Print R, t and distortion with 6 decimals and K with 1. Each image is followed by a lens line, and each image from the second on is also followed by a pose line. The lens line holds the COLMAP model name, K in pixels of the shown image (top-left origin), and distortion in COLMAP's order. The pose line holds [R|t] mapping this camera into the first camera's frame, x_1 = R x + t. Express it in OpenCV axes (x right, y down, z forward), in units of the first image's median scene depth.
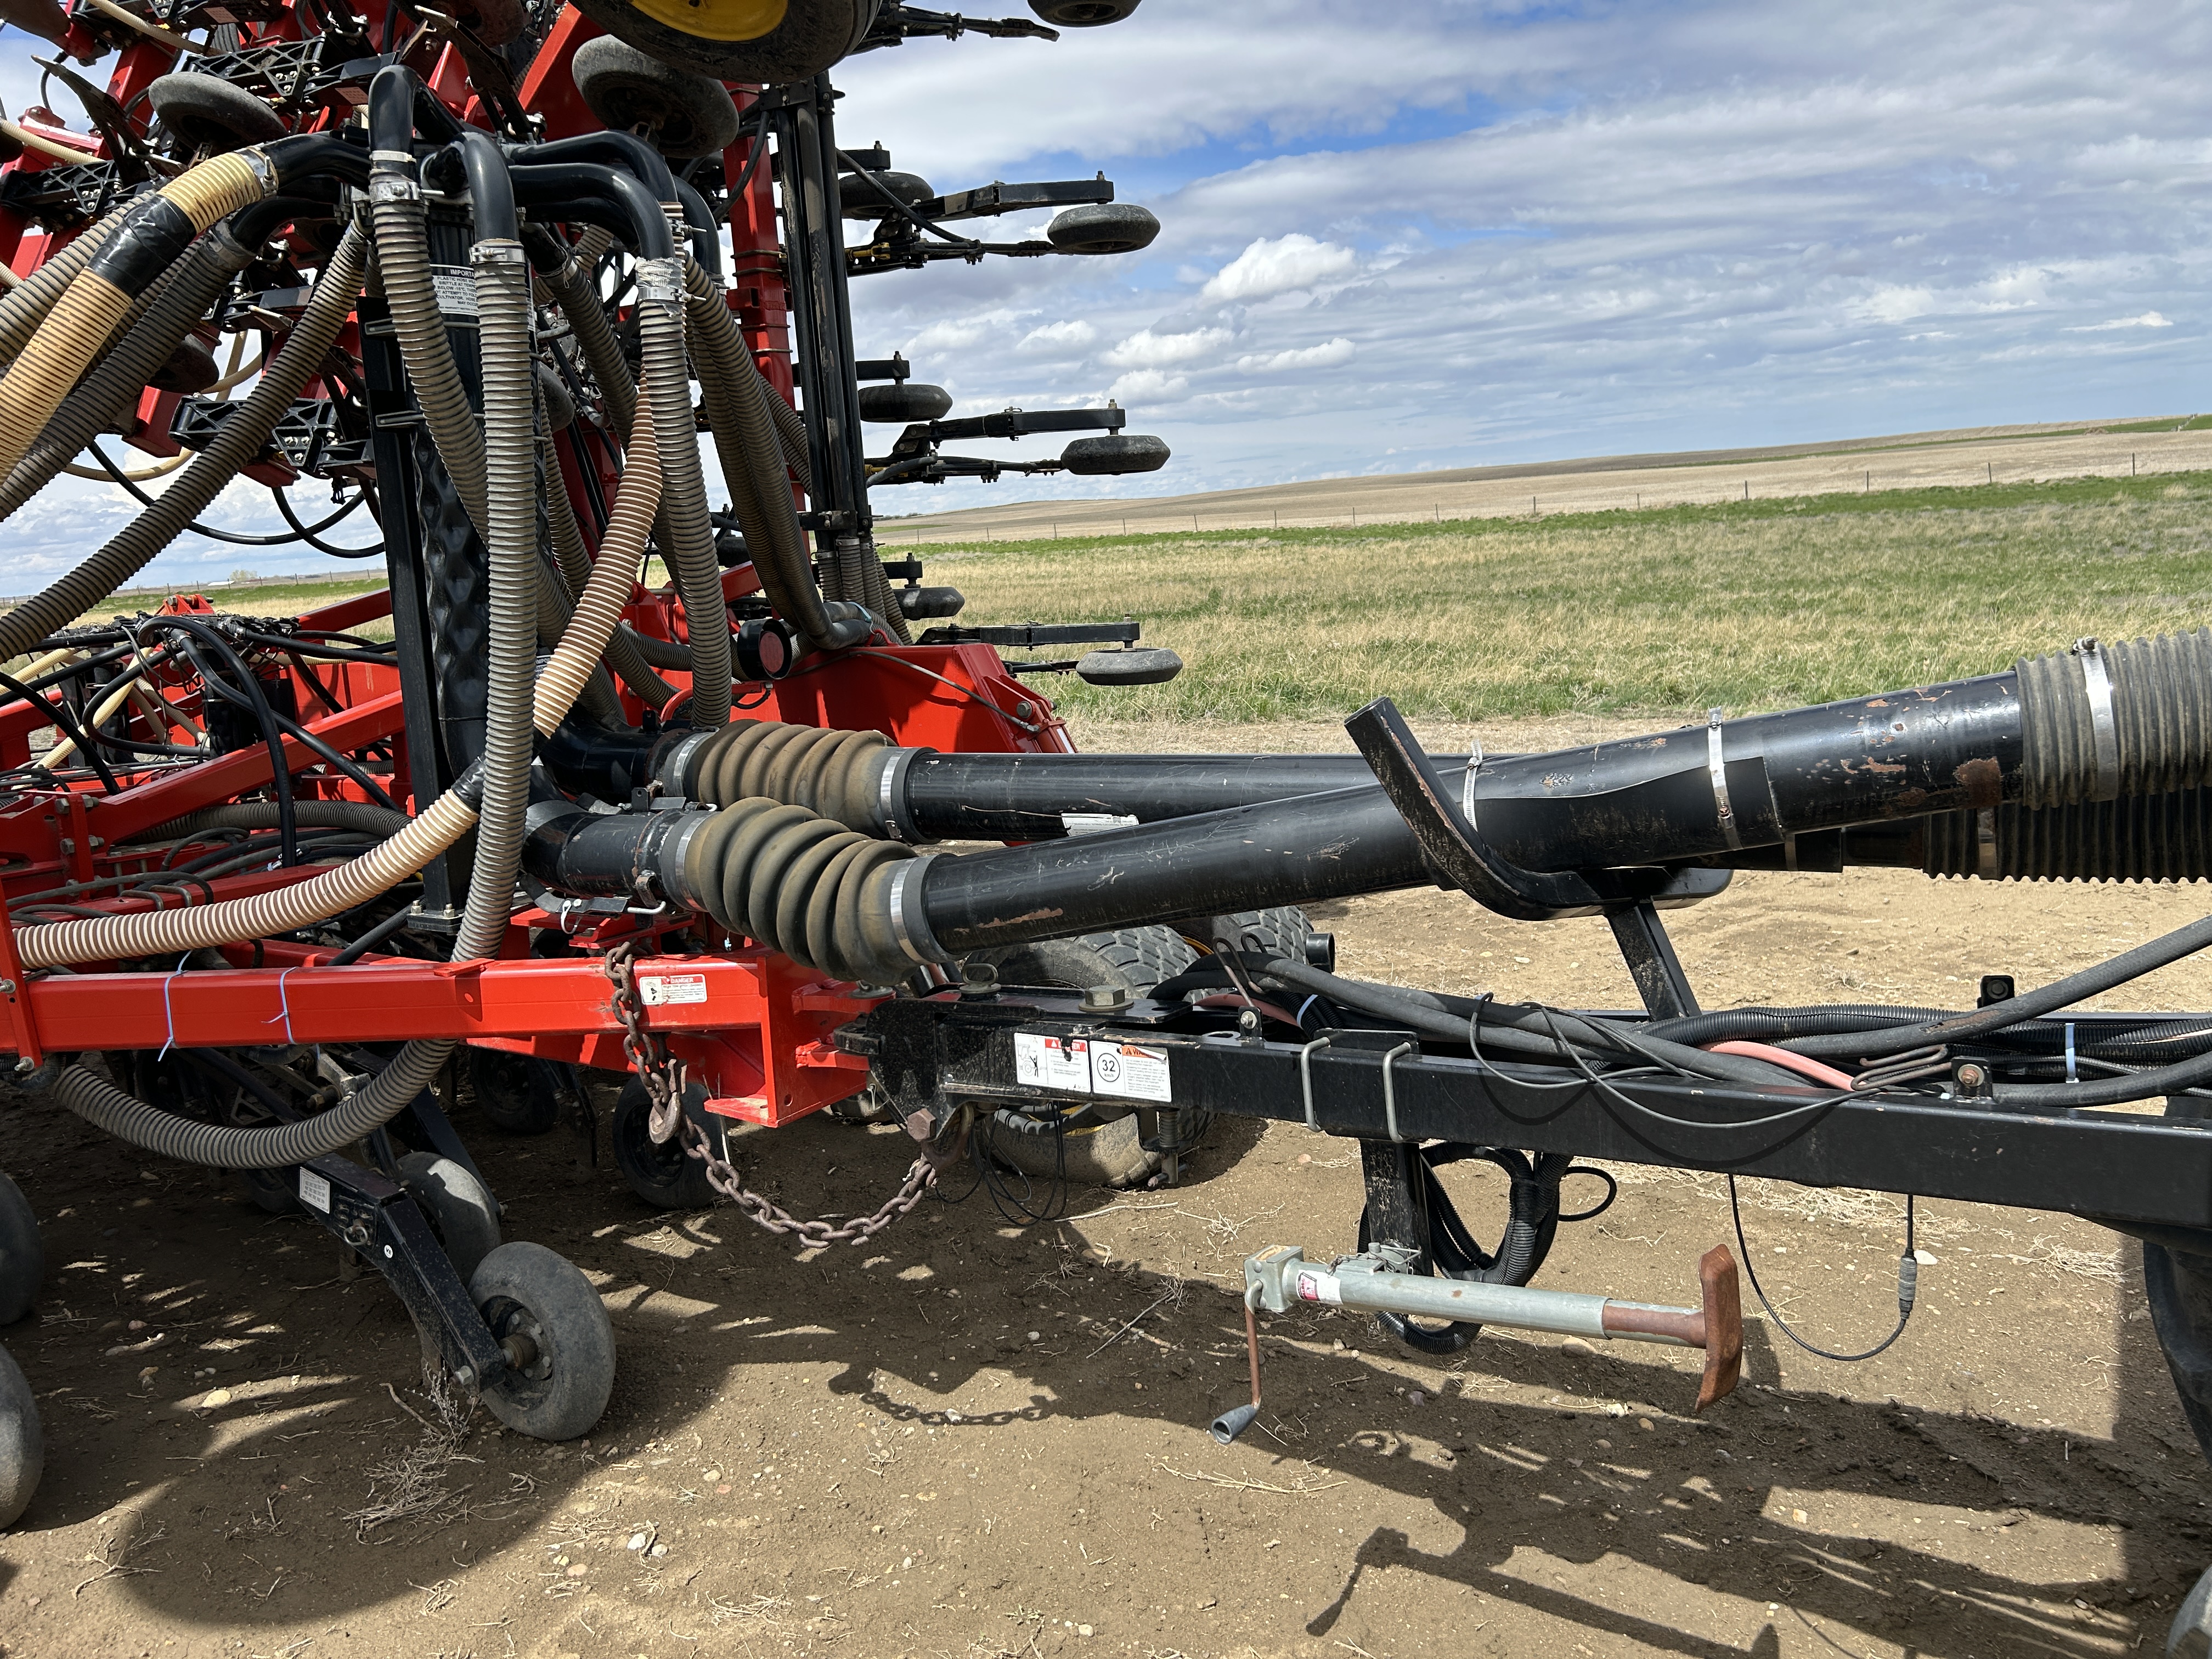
lens RADIAL K [[1650.8, 0, 1121.0], [0, 1650.8, 843.6], [0, 0, 1]] dist [0.039492, -0.027045]
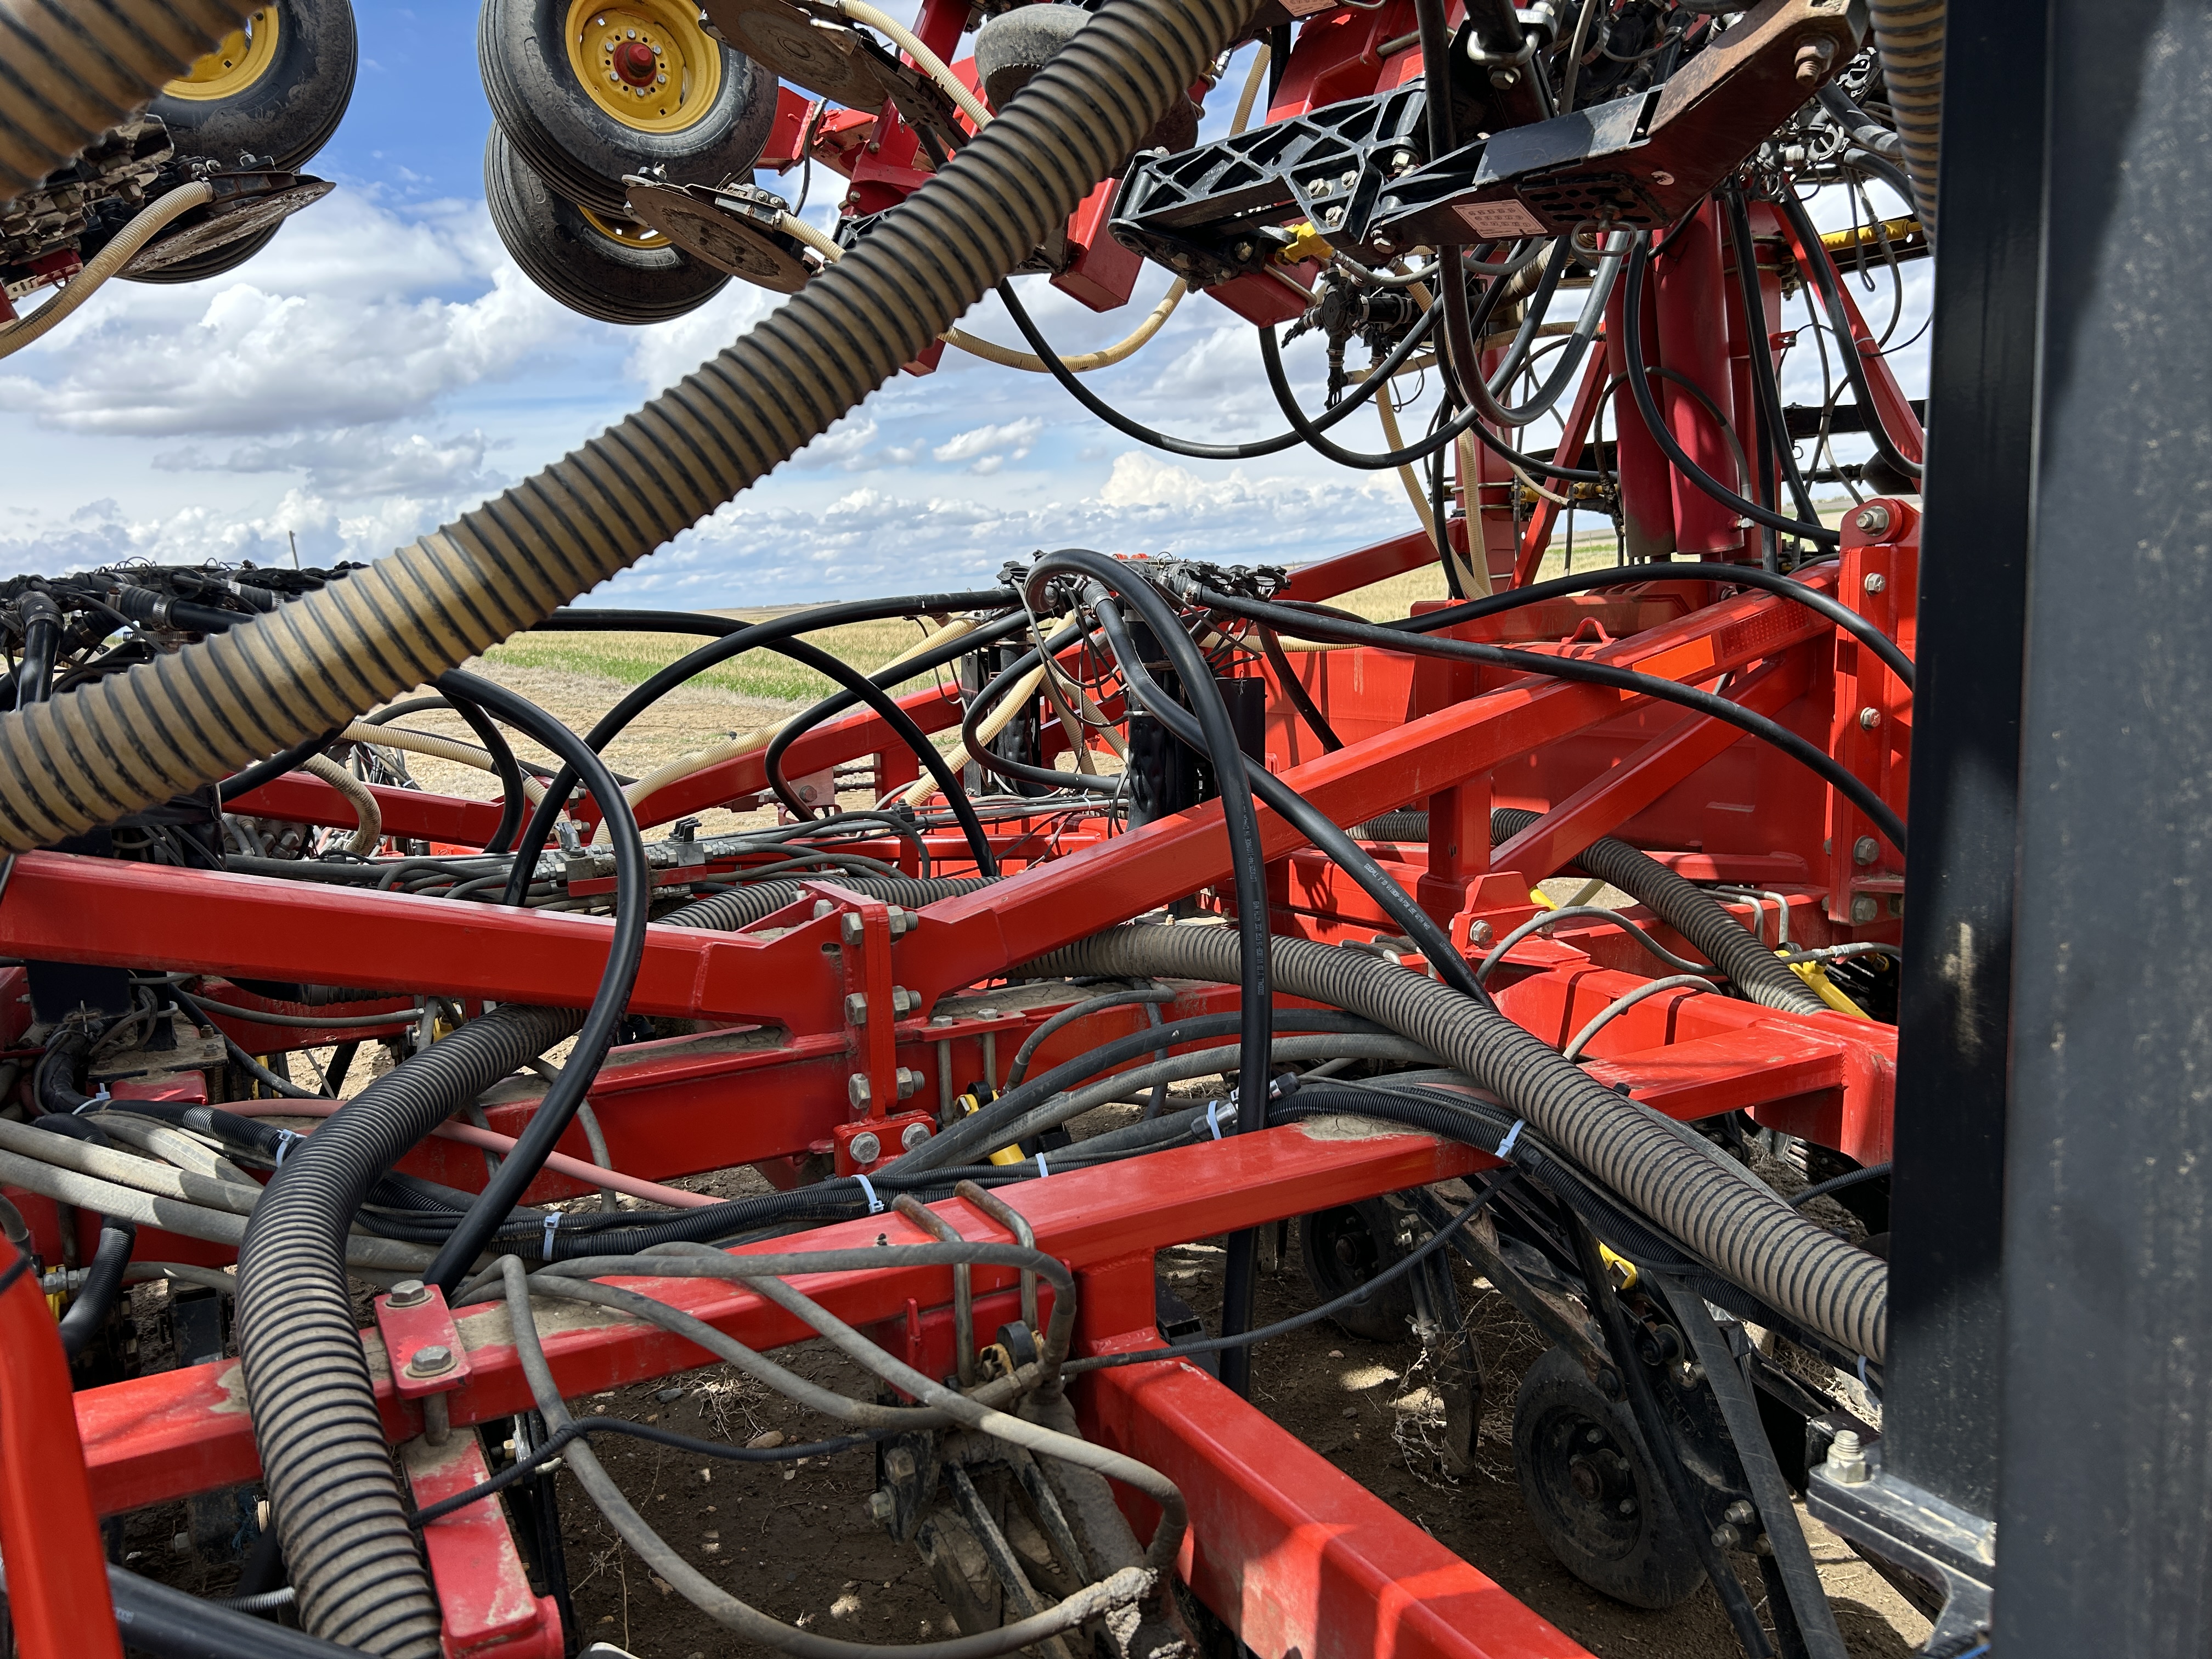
lens RADIAL K [[1650.8, 0, 1102.2], [0, 1650.8, 834.9], [0, 0, 1]] dist [0.039492, -0.027045]
pose [[0.861702, 0.078525, -0.501303, -0.274420], [-0.078905, 0.996672, 0.020489, -0.055585], [0.501243, 0.021900, 0.865029, 0.515004]]
